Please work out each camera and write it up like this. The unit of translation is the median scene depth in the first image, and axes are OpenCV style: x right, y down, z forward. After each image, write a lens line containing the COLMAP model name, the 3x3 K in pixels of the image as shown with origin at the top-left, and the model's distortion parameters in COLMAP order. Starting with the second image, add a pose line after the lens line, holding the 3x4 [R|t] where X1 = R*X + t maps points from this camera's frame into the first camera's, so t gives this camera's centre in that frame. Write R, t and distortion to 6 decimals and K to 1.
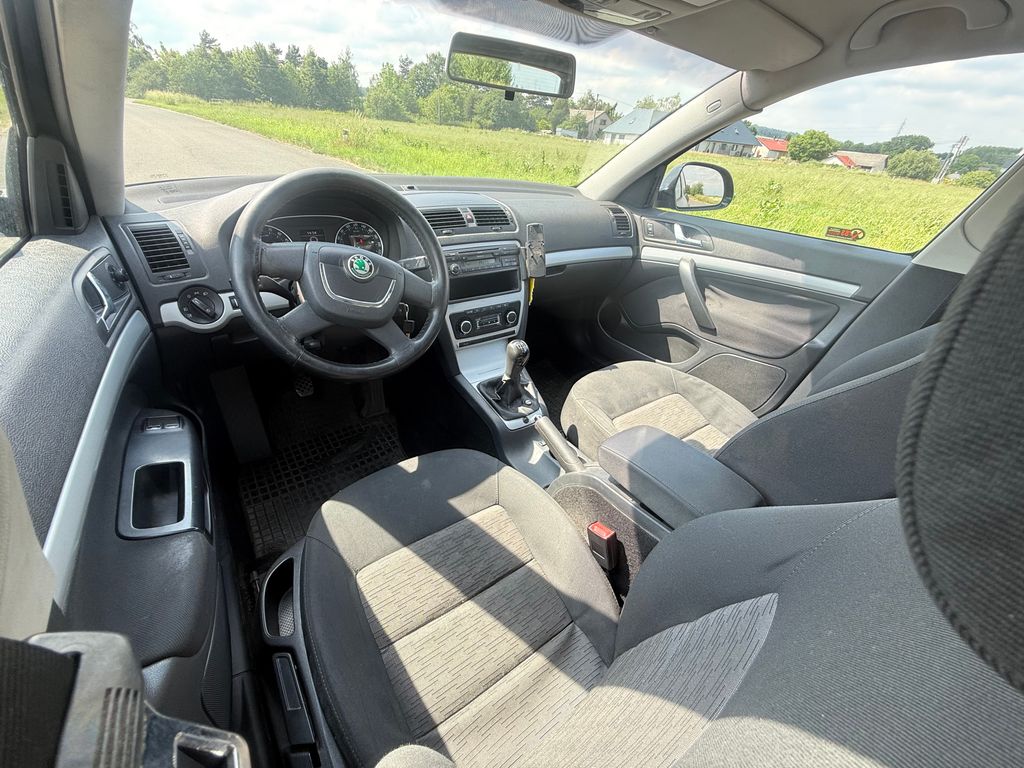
lens RADIAL K [[411.8, 0, 510.1], [0, 411.8, 383.8], [0, 0, 1]] dist [-0.004175, -0.000203]
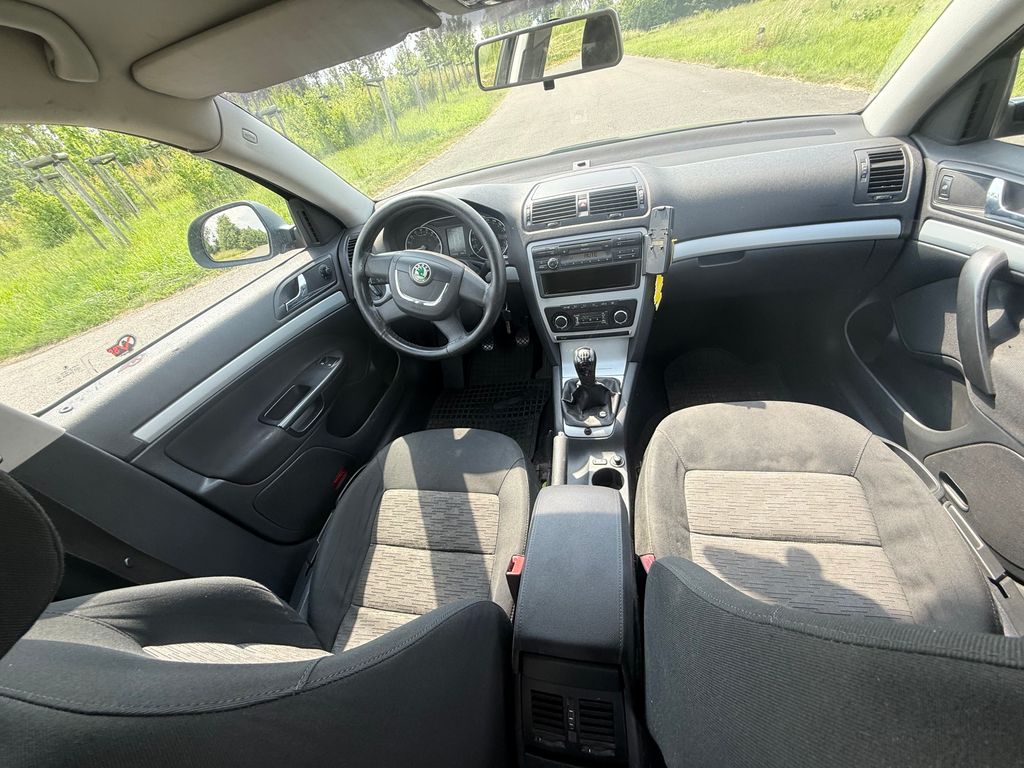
lens RADIAL K [[411.8, 0, 513.5], [0, 411.8, 384.6], [0, 0, 1]] dist [-0.004175, -0.000203]
pose [[0.650609, 0.277191, -0.707017, 0.559428], [-0.160828, 0.960180, 0.228449, -0.201095], [0.742187, -0.034923, 0.669282, 0.246492]]
